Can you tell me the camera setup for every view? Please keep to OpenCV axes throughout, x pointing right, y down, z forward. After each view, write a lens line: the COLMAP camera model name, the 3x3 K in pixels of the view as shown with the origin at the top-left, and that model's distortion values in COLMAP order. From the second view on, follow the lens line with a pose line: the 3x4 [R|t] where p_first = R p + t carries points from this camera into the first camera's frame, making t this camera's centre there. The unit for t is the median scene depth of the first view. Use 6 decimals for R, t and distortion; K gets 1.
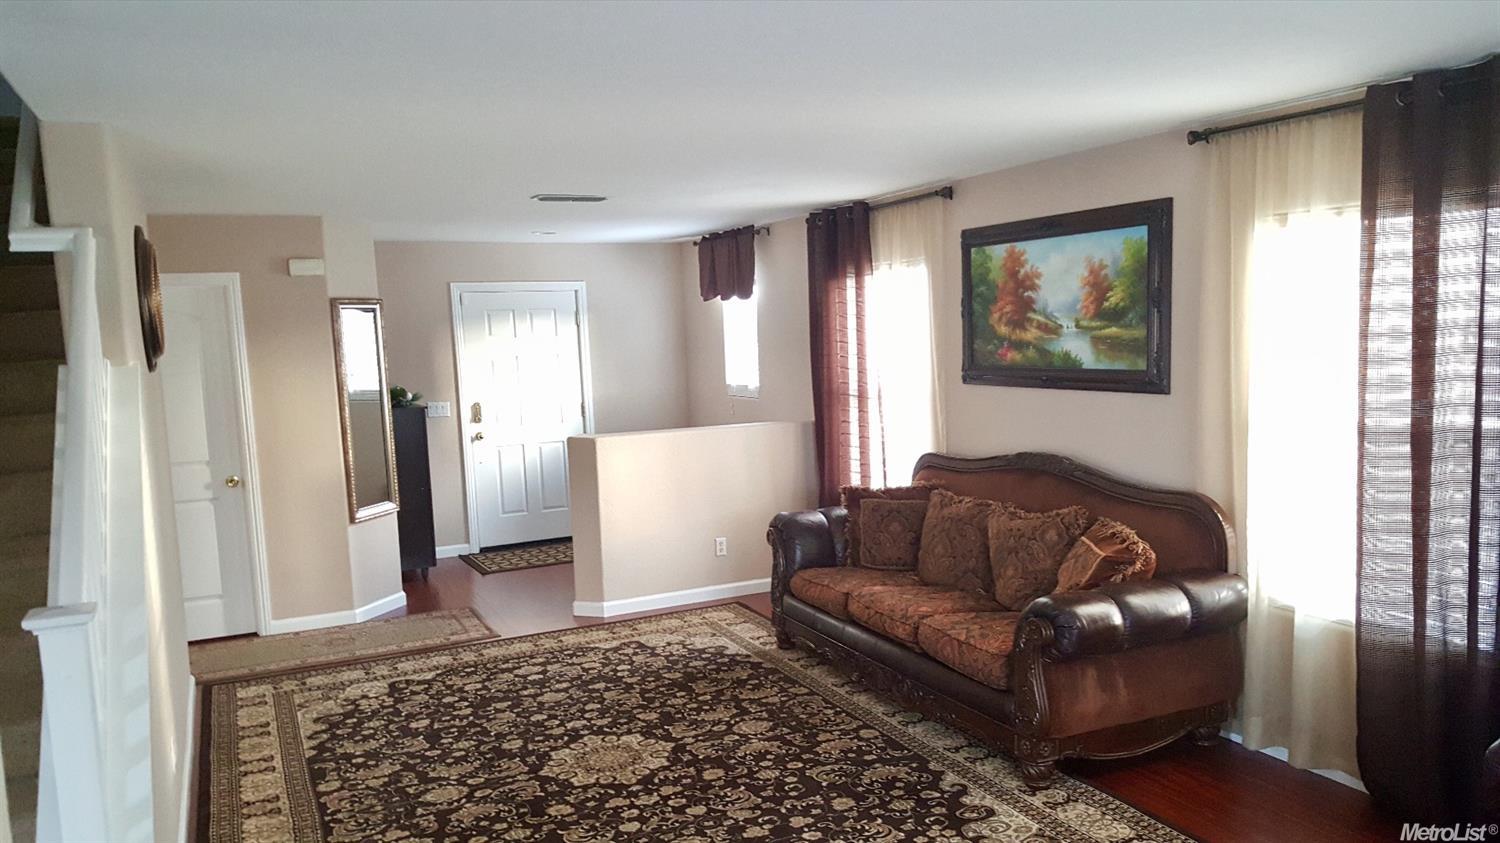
lens RADIAL K [[1098.5, 0, 751.8], [0, 1098.5, 445.1], [0, 0, 1]] dist [0.192789, -0.390146]
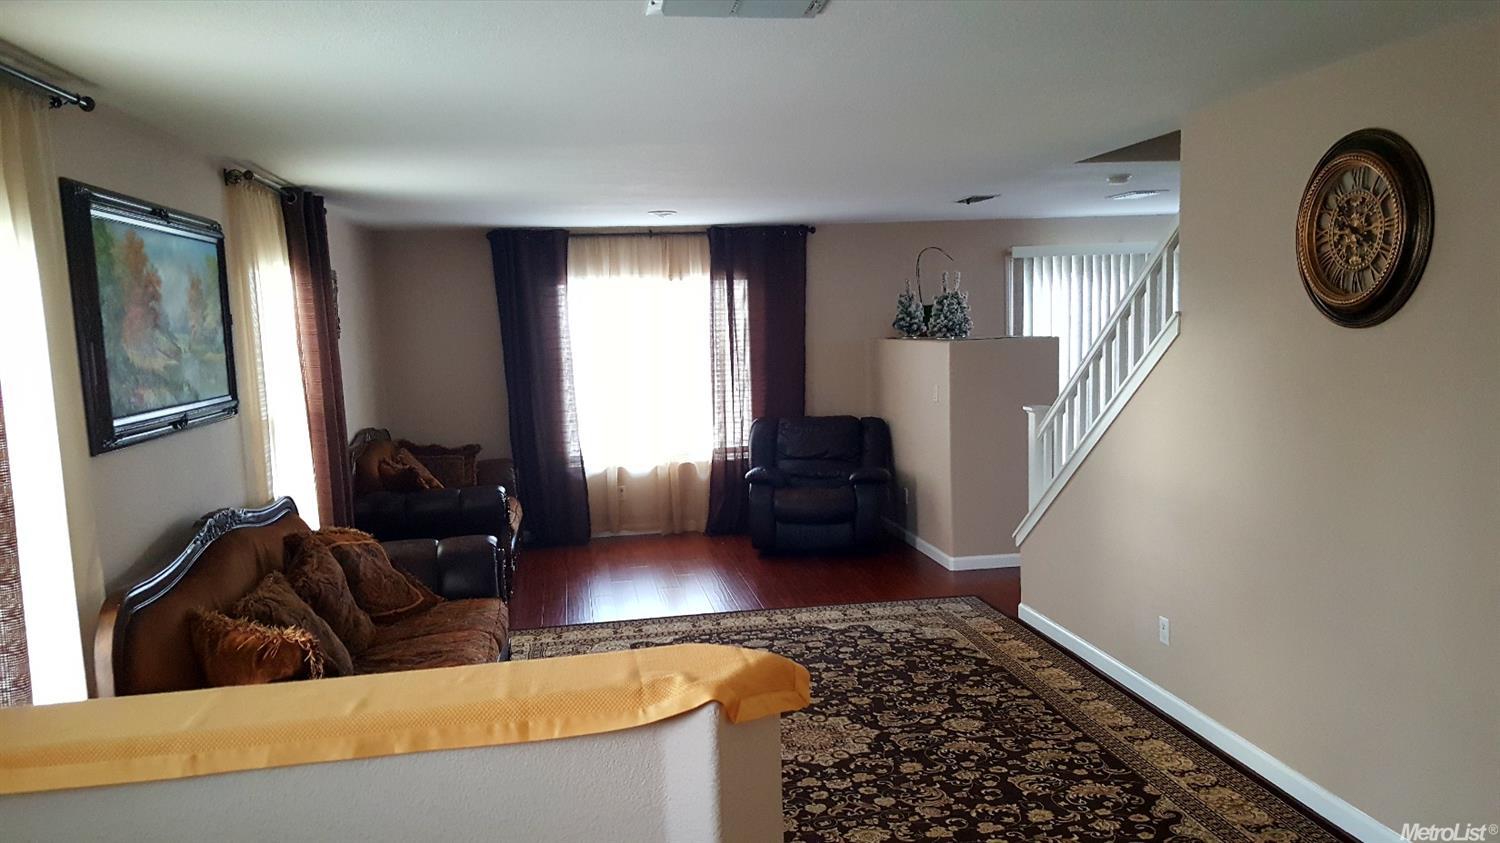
lens RADIAL K [[1098.5, 0, 751.8], [0, 1098.5, 445.1], [0, 0, 1]] dist [0.192789, -0.390146]
pose [[-0.958666, 0.036403, 0.282196, -0.330056], [0.097861, 0.973461, 0.206875, -0.169694], [-0.267176, 0.225940, -0.936786, 1.693036]]
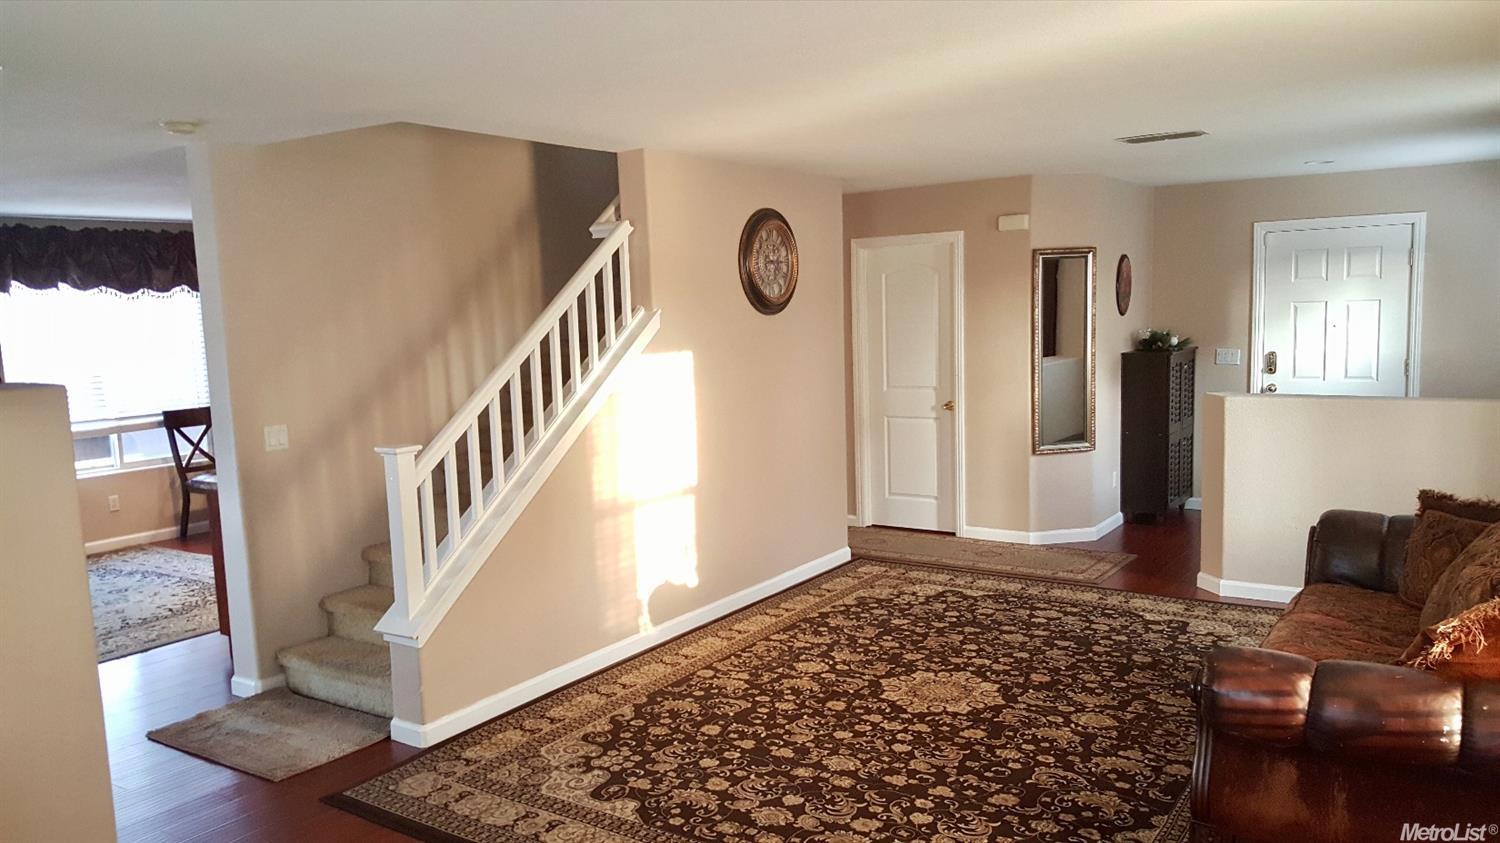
lens RADIAL K [[1098.5, 0, 751.8], [0, 1098.5, 445.1], [0, 0, 1]] dist [0.192789, -0.390146]
pose [[0.512419, 0.129351, -0.848938, 0.578855], [-0.078497, 0.991507, 0.103693, -0.041970], [0.855141, 0.013505, 0.518220, 0.262772]]
